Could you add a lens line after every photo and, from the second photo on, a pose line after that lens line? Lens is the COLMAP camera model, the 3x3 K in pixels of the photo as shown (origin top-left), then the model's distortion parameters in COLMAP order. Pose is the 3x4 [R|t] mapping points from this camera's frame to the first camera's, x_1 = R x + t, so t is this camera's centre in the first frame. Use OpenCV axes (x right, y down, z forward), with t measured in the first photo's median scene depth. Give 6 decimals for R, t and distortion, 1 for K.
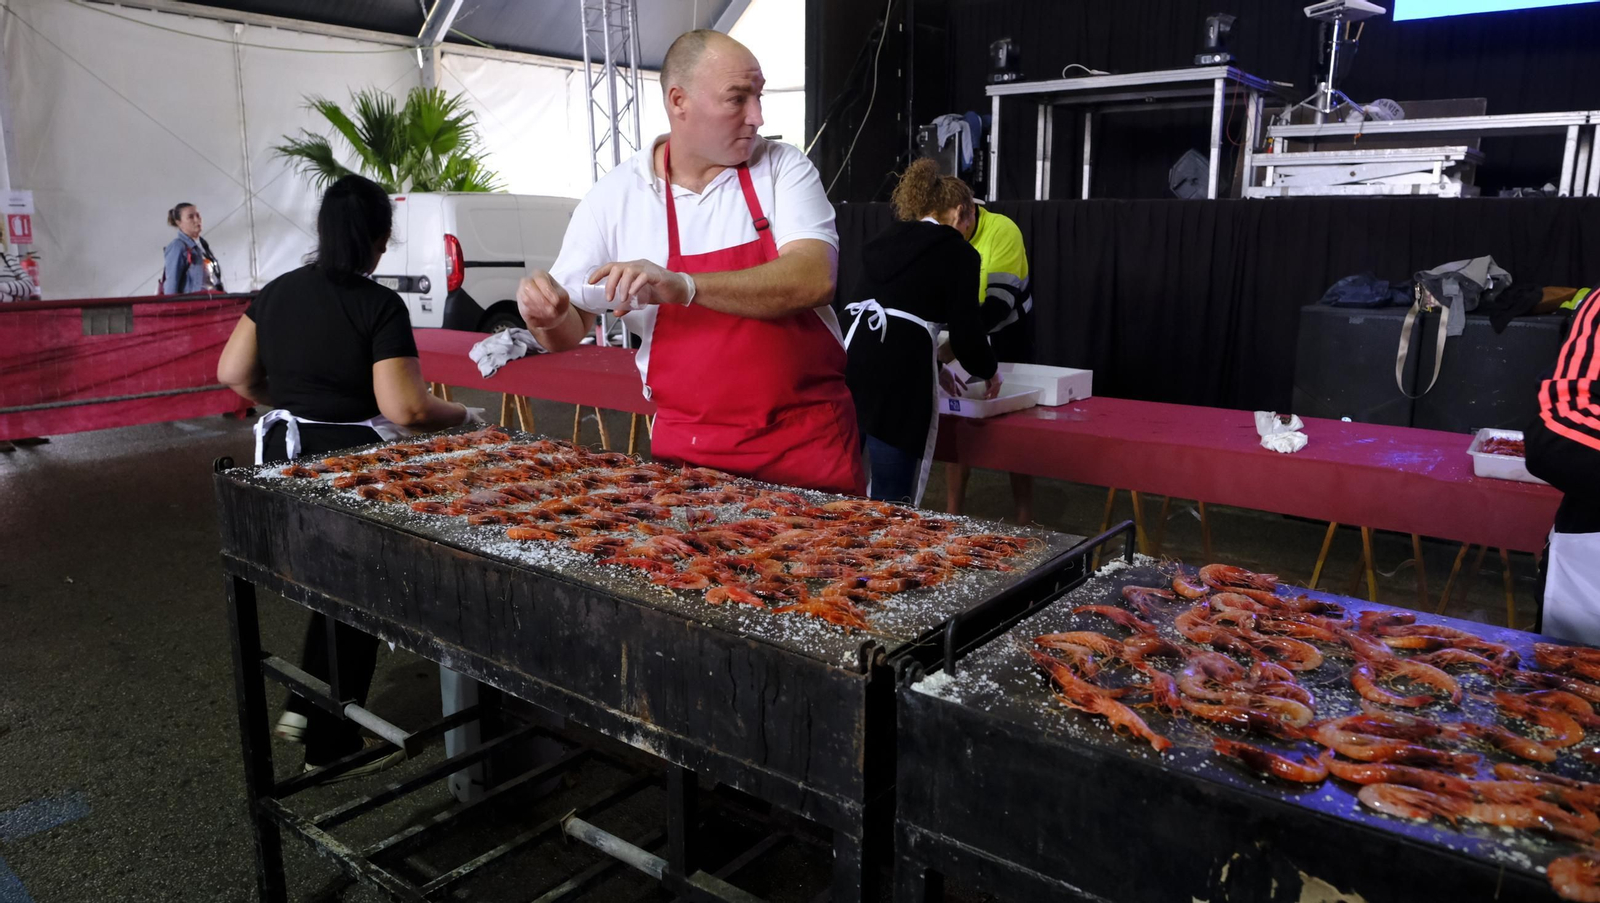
lens RADIAL K [[1083.2, 0, 806.0], [0, 1083.2, 448.4], [0, 0, 1]] dist [-0.032621, 0.024515]
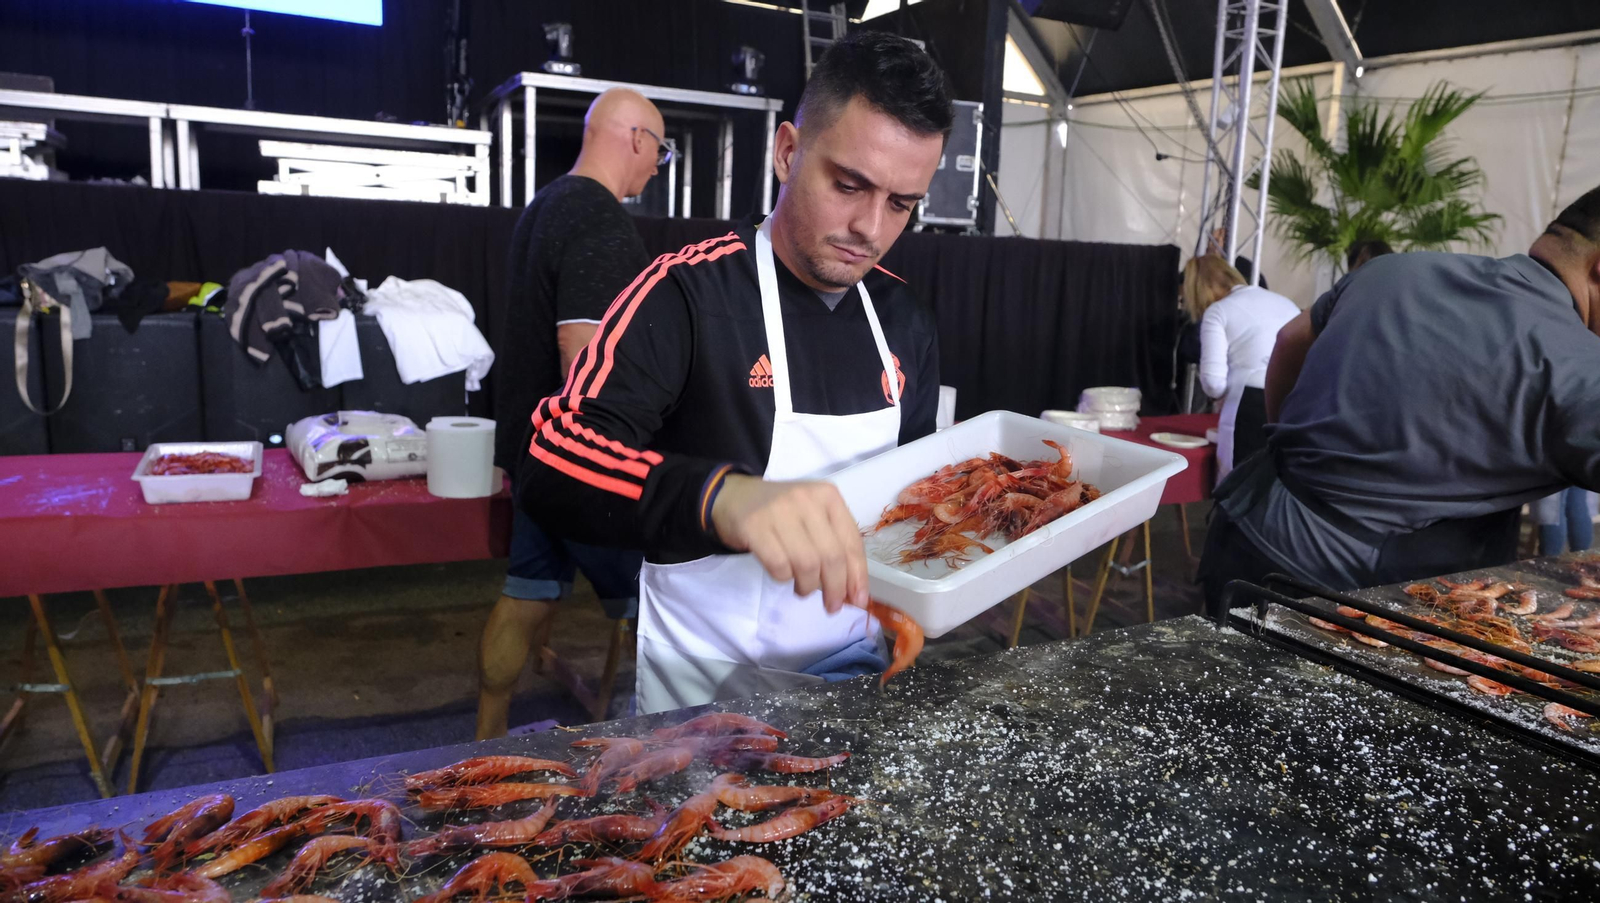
lens RADIAL K [[1083.2, 0, 806.0], [0, 1083.2, 448.4], [0, 0, 1]] dist [-0.032621, 0.024515]
pose [[0.406700, -0.141727, 0.902501, 0.042339], [0.138559, 0.986034, 0.092405, -0.015677], [-0.902993, 0.087469, 0.420658, 0.106842]]
